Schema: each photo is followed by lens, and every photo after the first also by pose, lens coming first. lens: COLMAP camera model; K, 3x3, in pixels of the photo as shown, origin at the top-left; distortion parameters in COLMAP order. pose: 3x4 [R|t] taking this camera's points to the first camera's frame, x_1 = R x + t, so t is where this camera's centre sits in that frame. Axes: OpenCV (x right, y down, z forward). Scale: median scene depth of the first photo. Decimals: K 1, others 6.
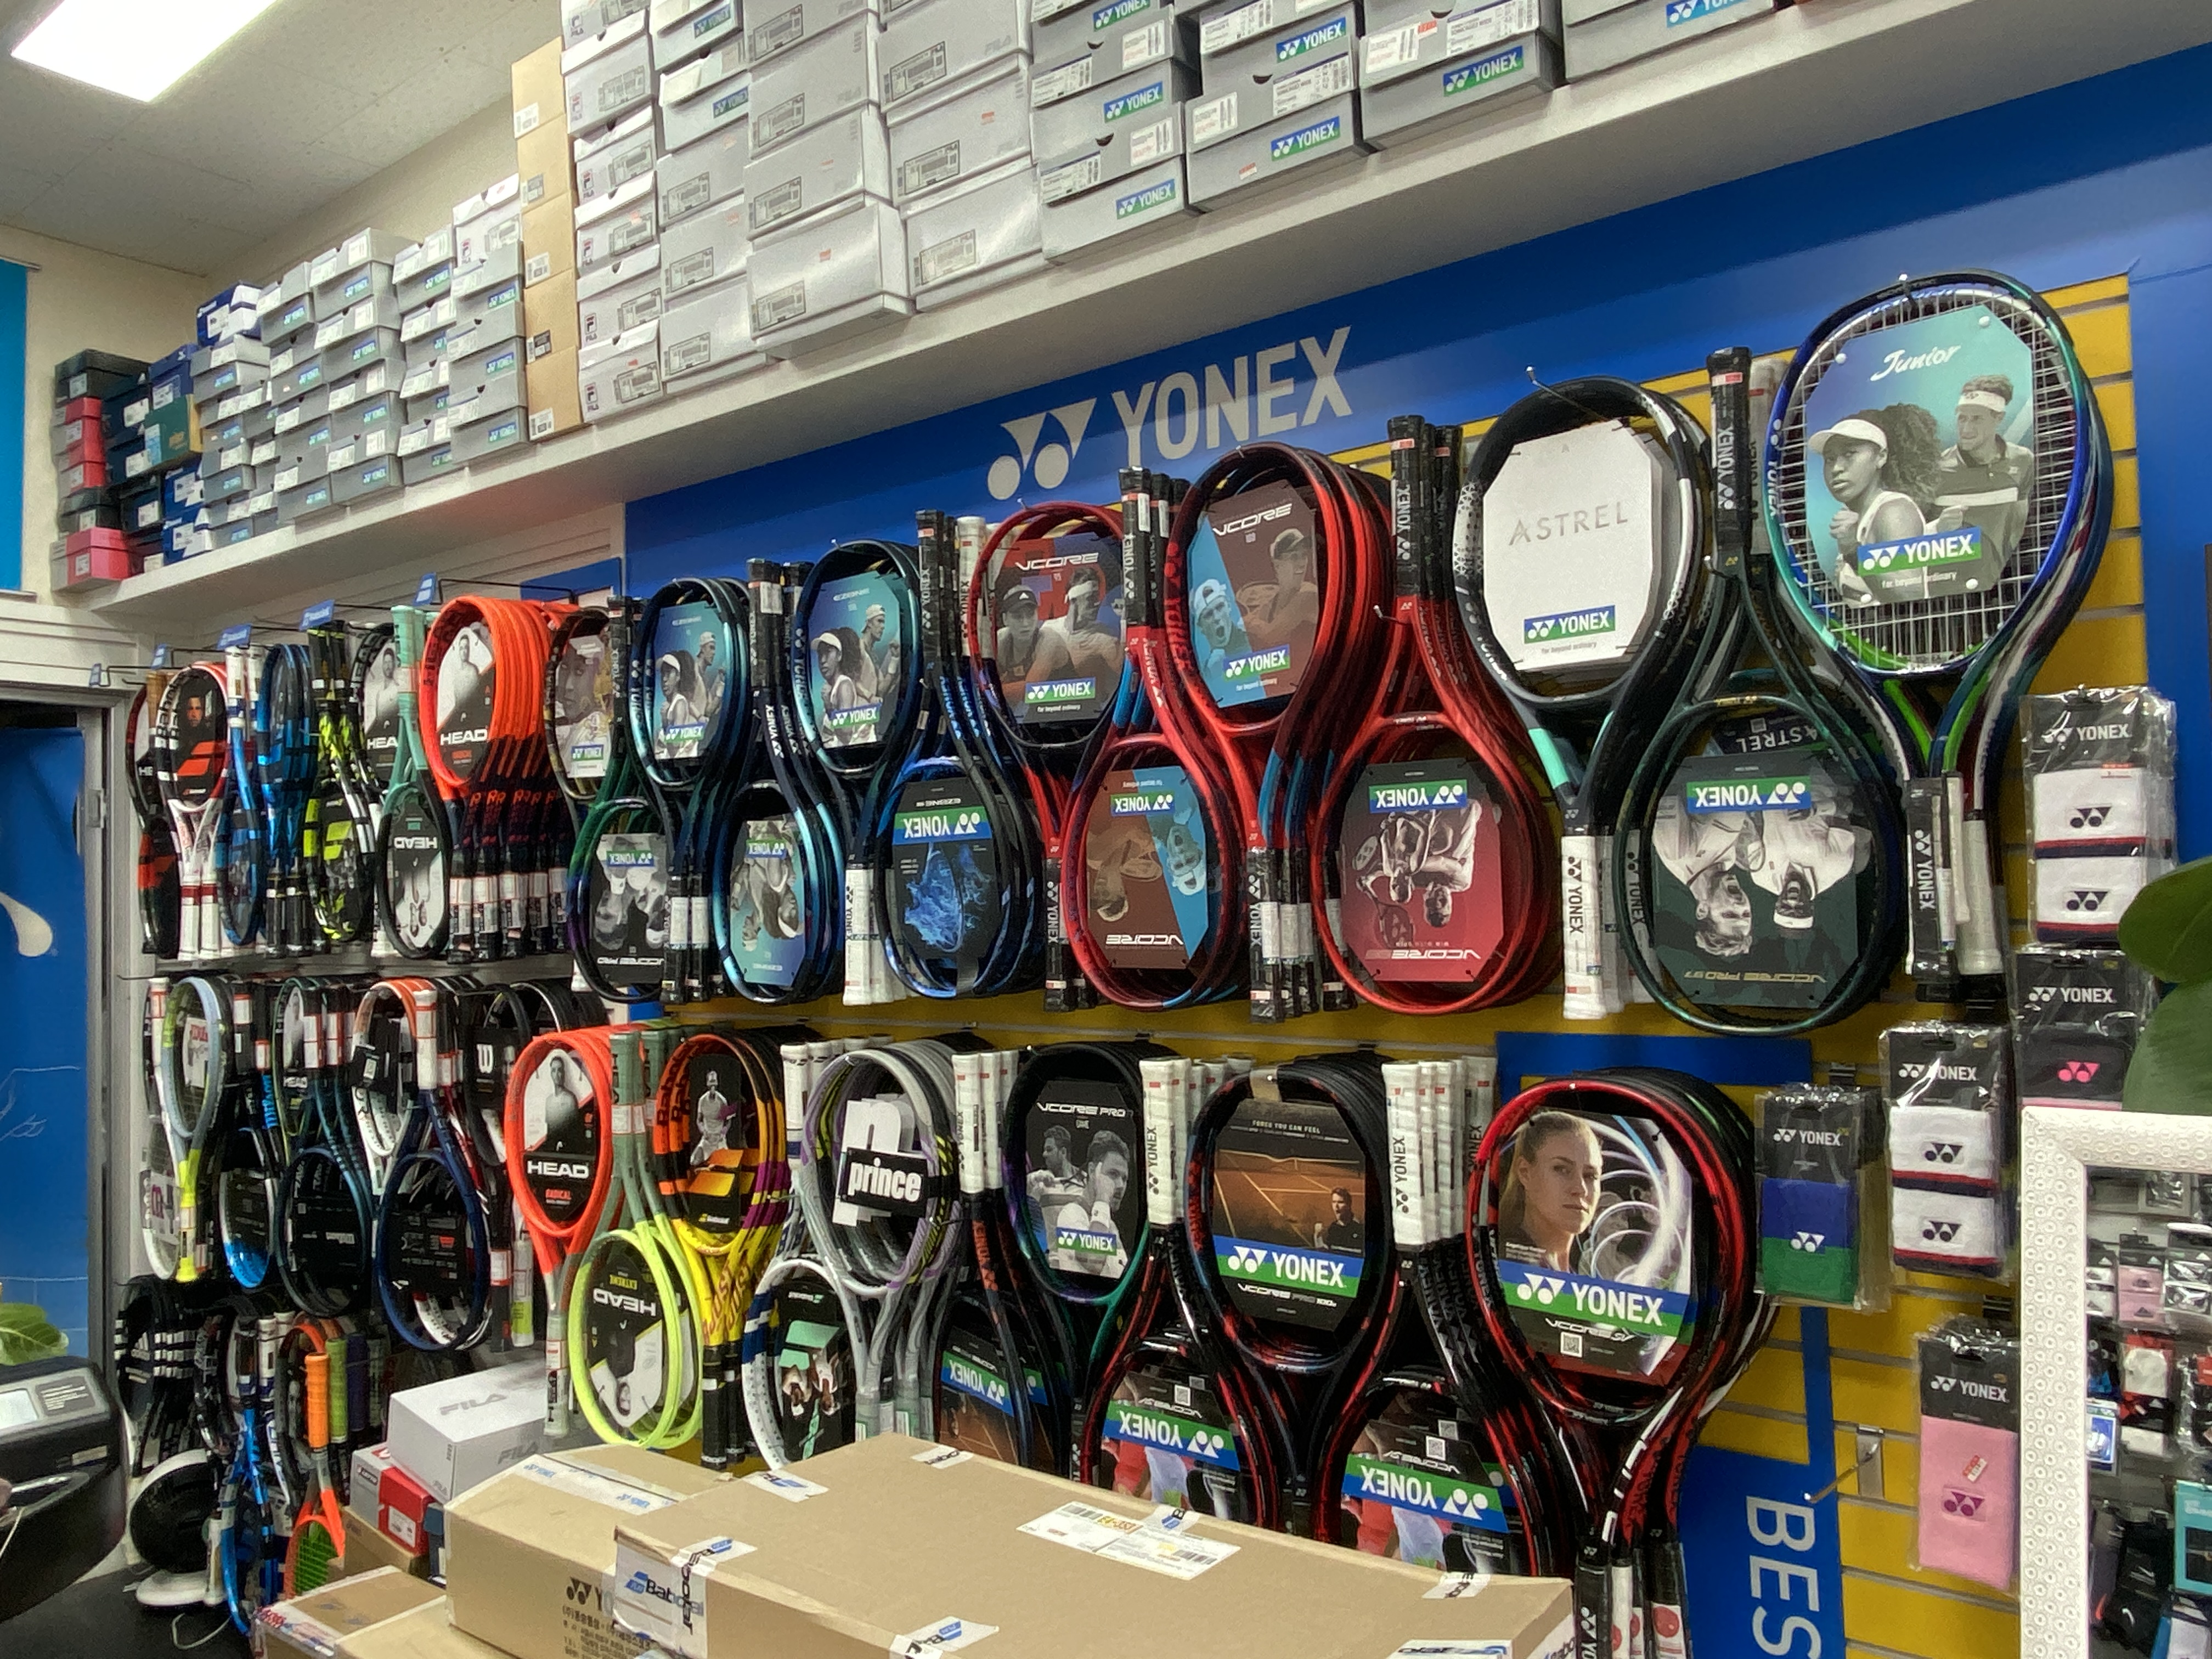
lens RADIAL K [[1571.4, 0, 1106.0], [0, 1571.4, 829.5], [0, 0, 1]] dist [-0.005110, -0.010597]
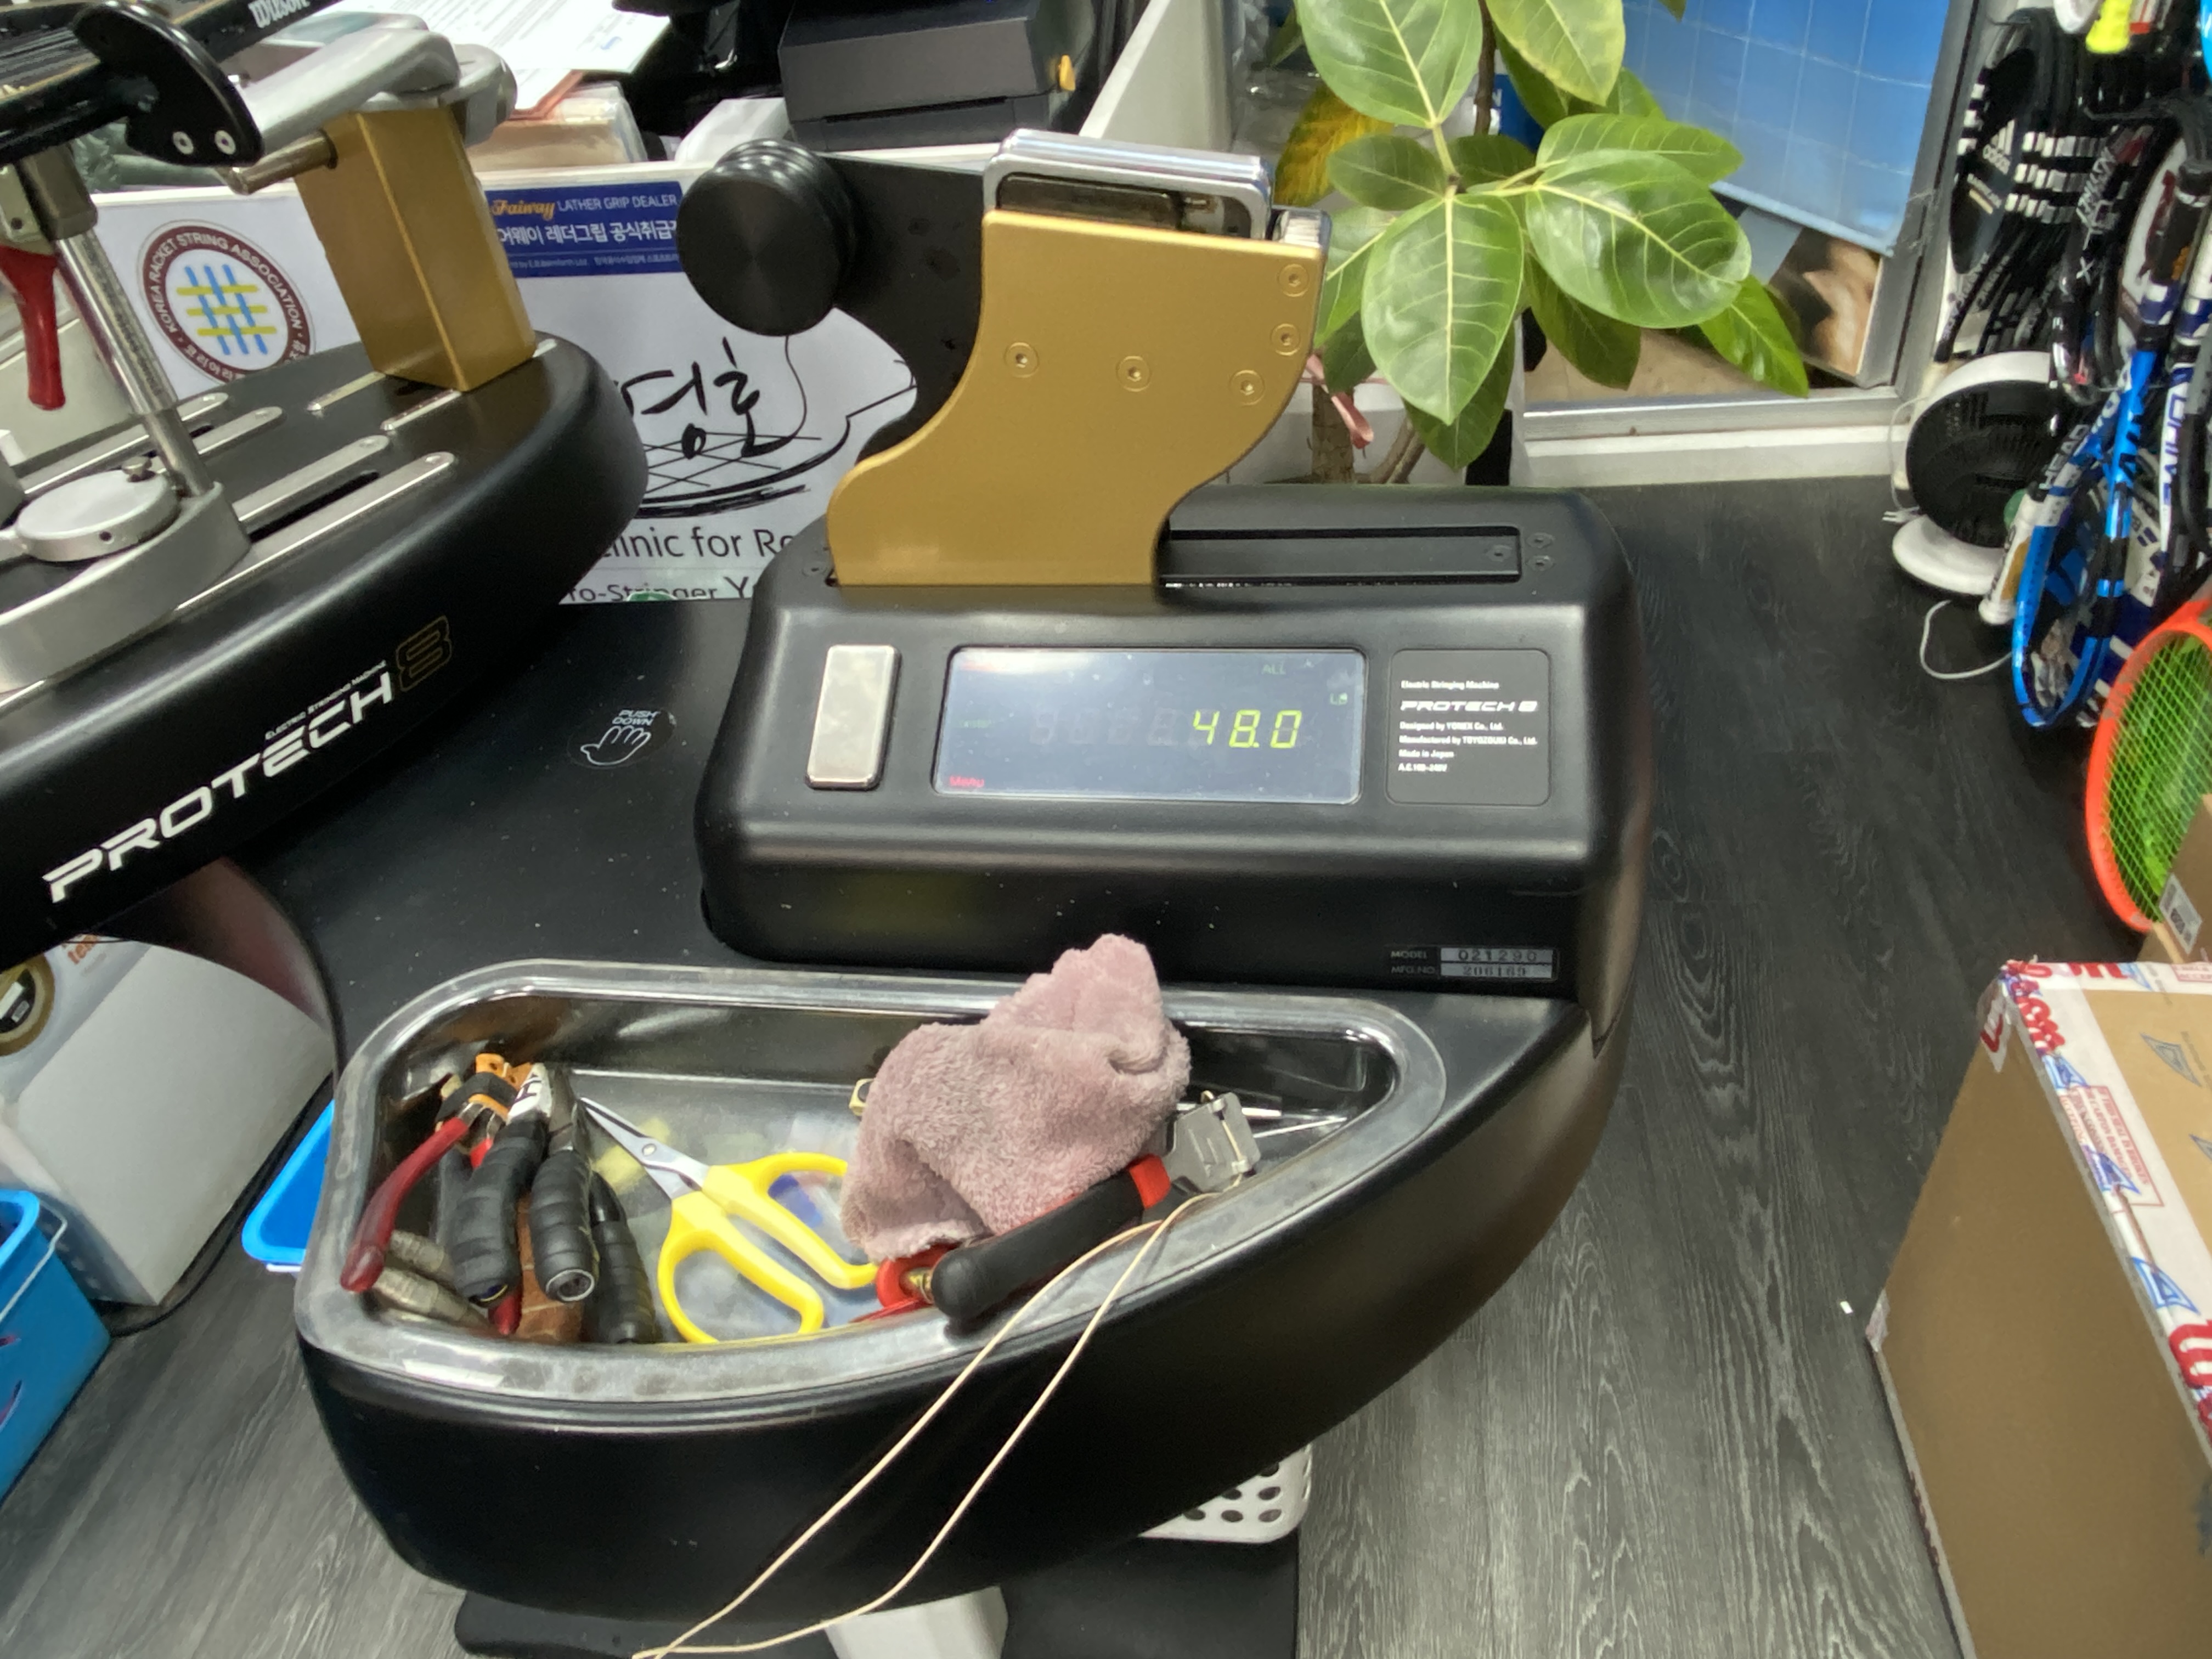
lens RADIAL K [[1571.4, 0, 1106.0], [0, 1571.4, 829.5], [0, 0, 1]] dist [-0.005110, -0.010597]
pose [[0.505144, 0.526221, -0.684048, -0.266937], [0.130943, 0.736699, 0.663421, 0.096130], [0.853044, -0.424695, 0.303234, 0.453650]]
